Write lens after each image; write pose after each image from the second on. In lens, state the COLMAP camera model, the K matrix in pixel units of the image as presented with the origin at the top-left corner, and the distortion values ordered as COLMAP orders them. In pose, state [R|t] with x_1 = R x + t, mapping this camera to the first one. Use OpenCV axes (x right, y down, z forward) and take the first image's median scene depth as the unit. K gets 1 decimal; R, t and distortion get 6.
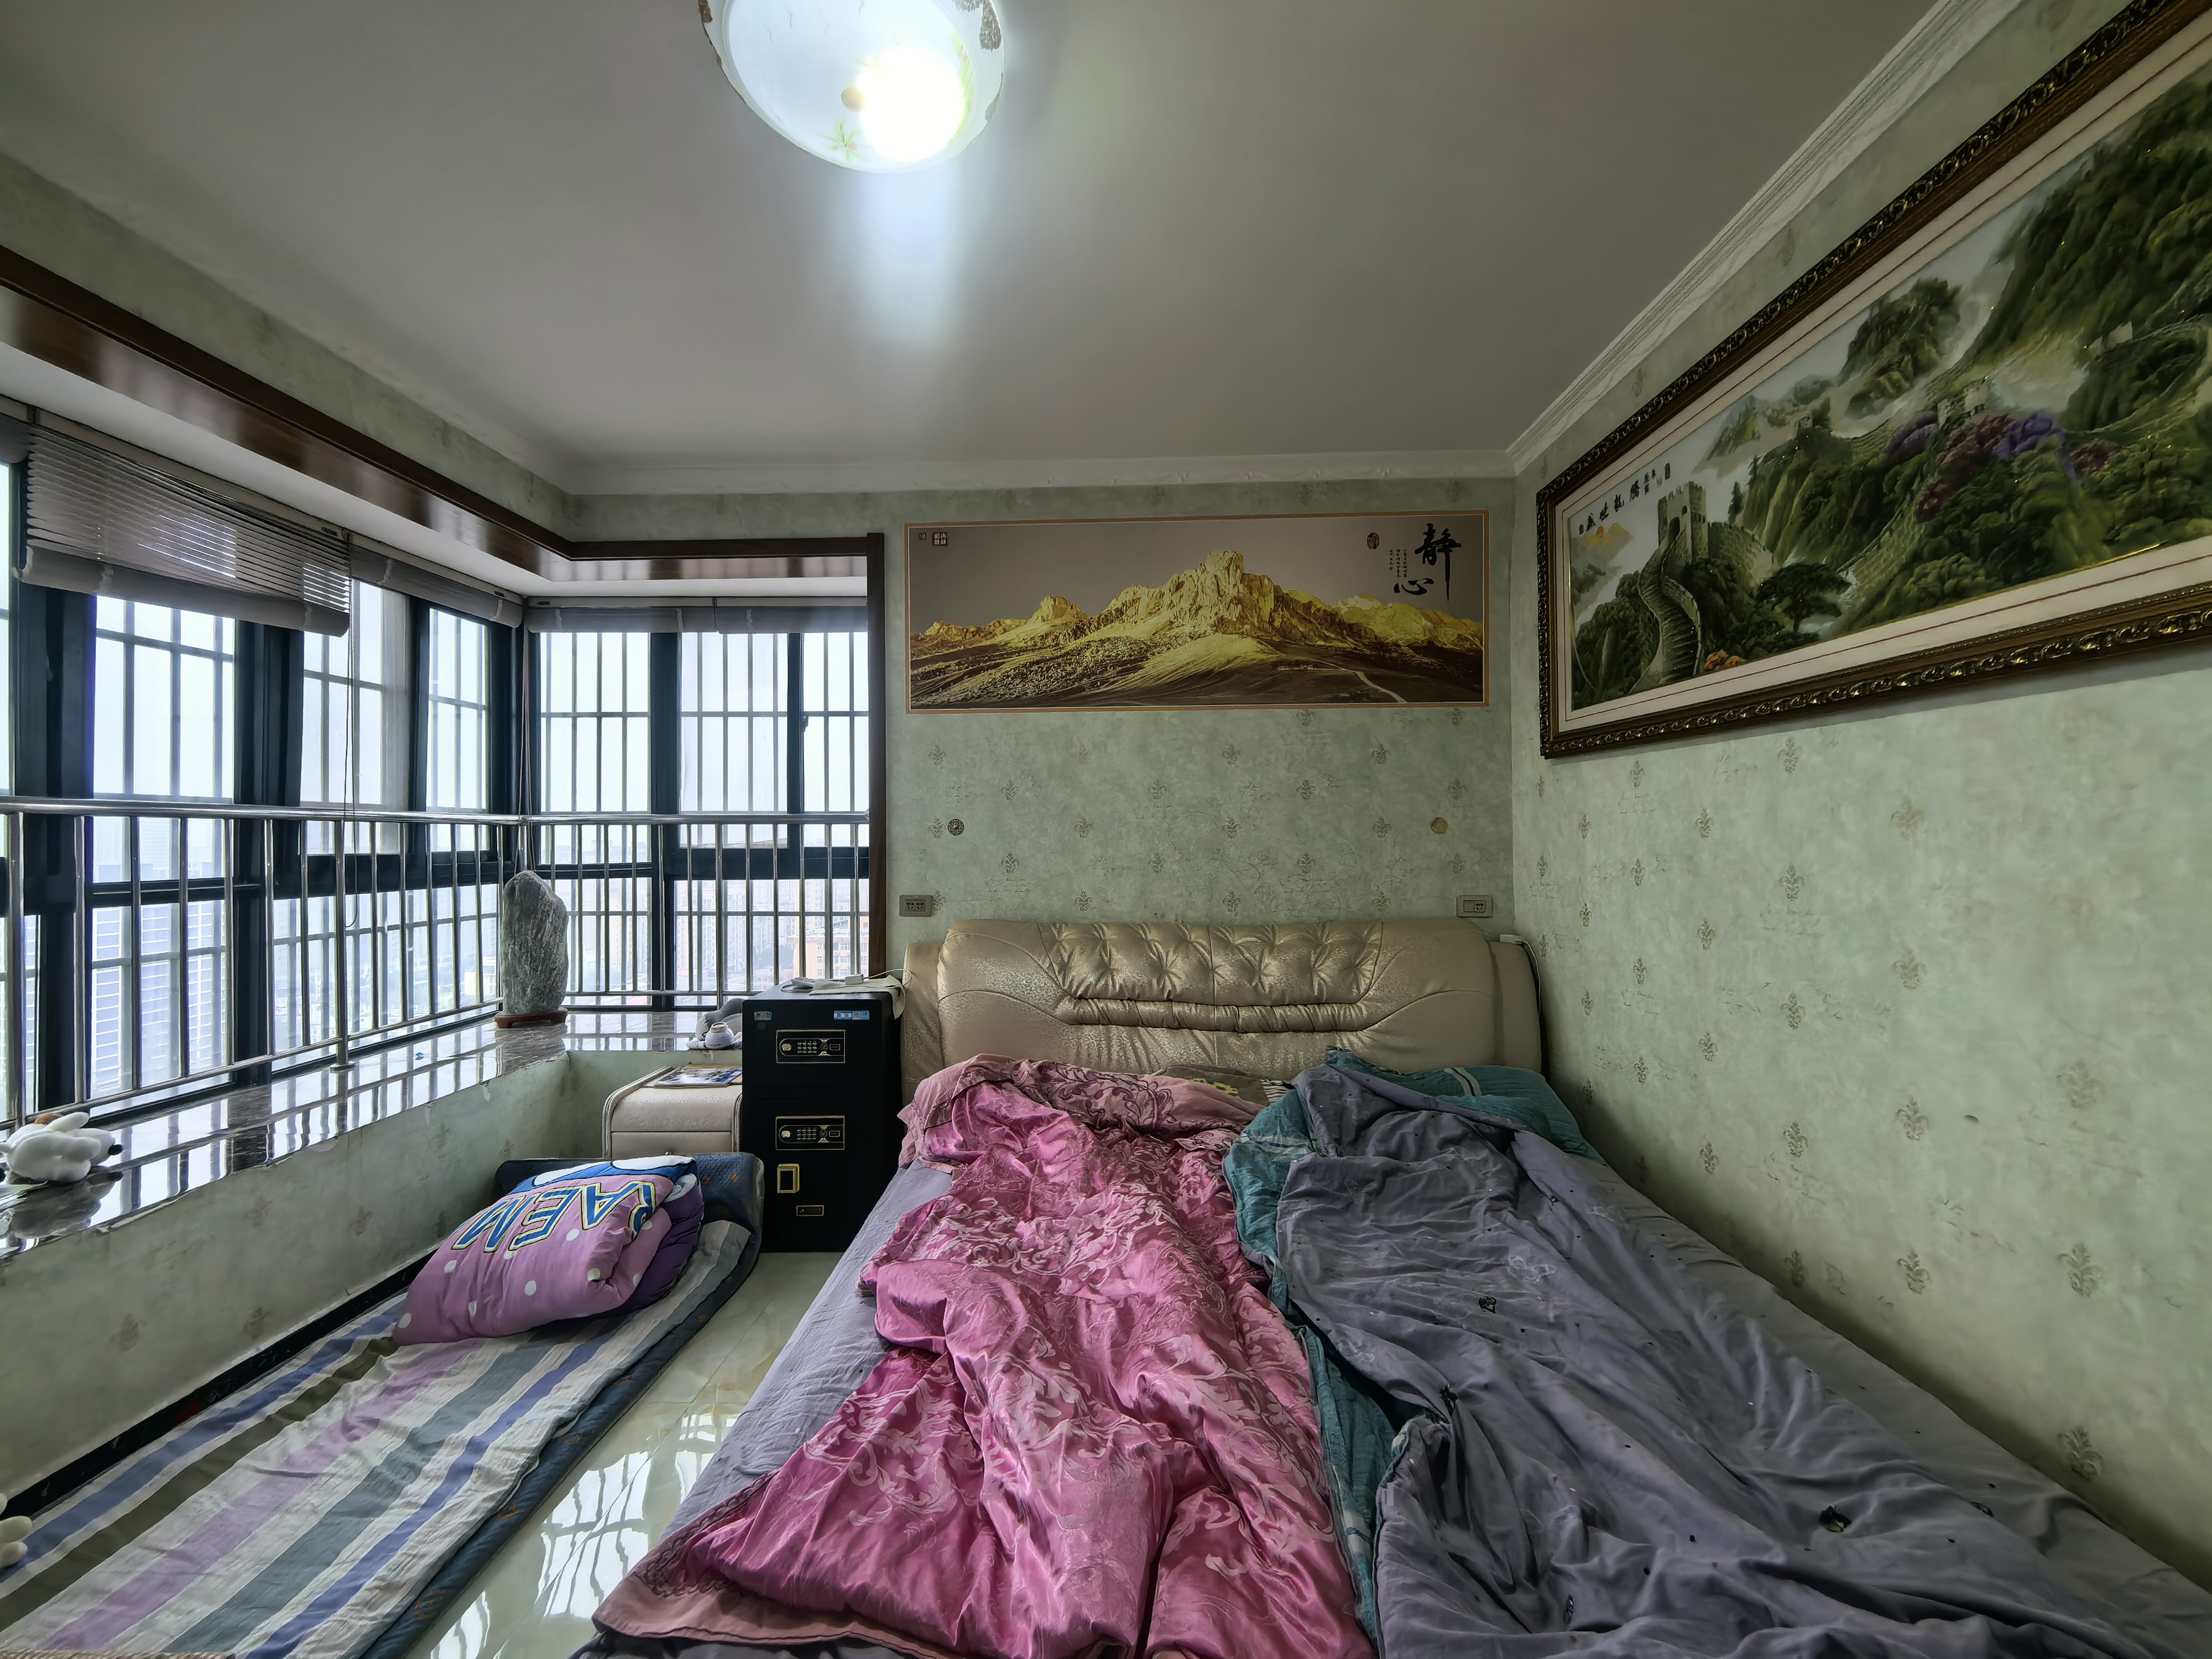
lens RADIAL K [[864.7, 0, 1102.7], [0, 864.7, 827.2], [0, 0, 1]] dist [0.001395, -0.000715]
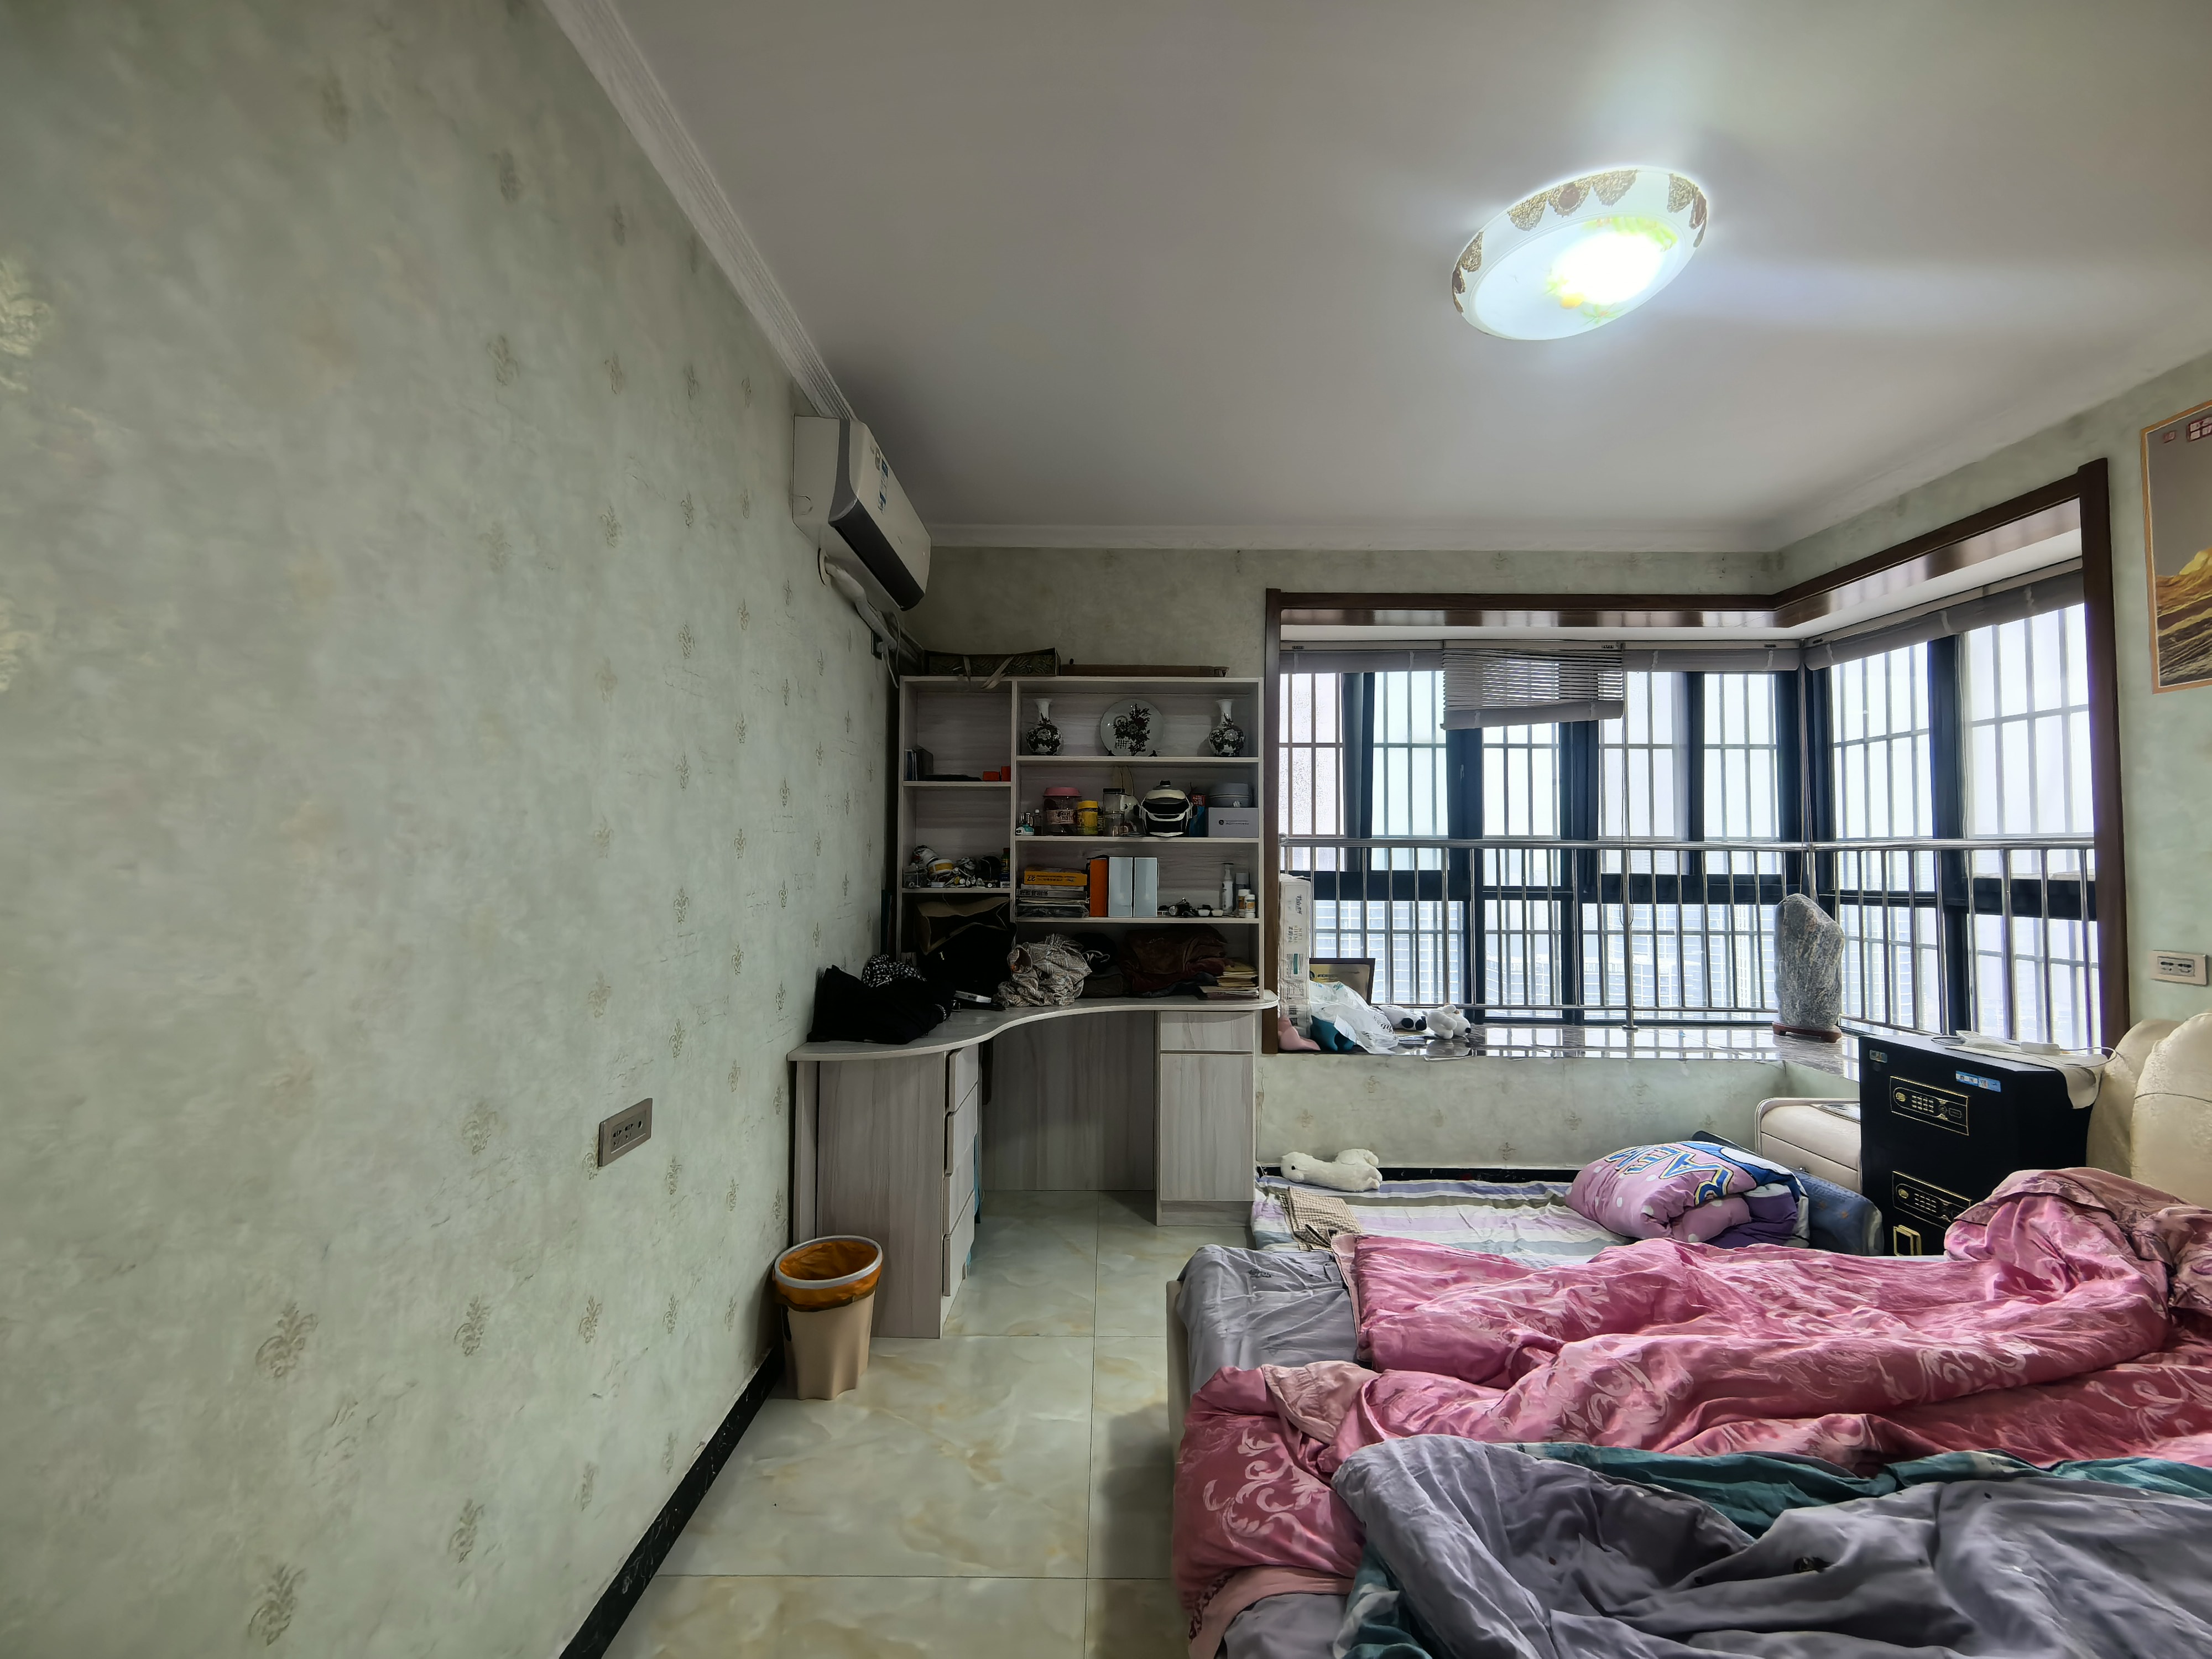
lens RADIAL K [[864.7, 0, 1100.3], [0, 864.7, 831.7], [0, 0, 1]] dist [0.001395, -0.000715]
pose [[0.019964, -0.026035, -0.999462, 0.495168], [0.006112, 0.999645, -0.025917, -0.005719], [0.999782, -0.005591, 0.020116, 0.130517]]
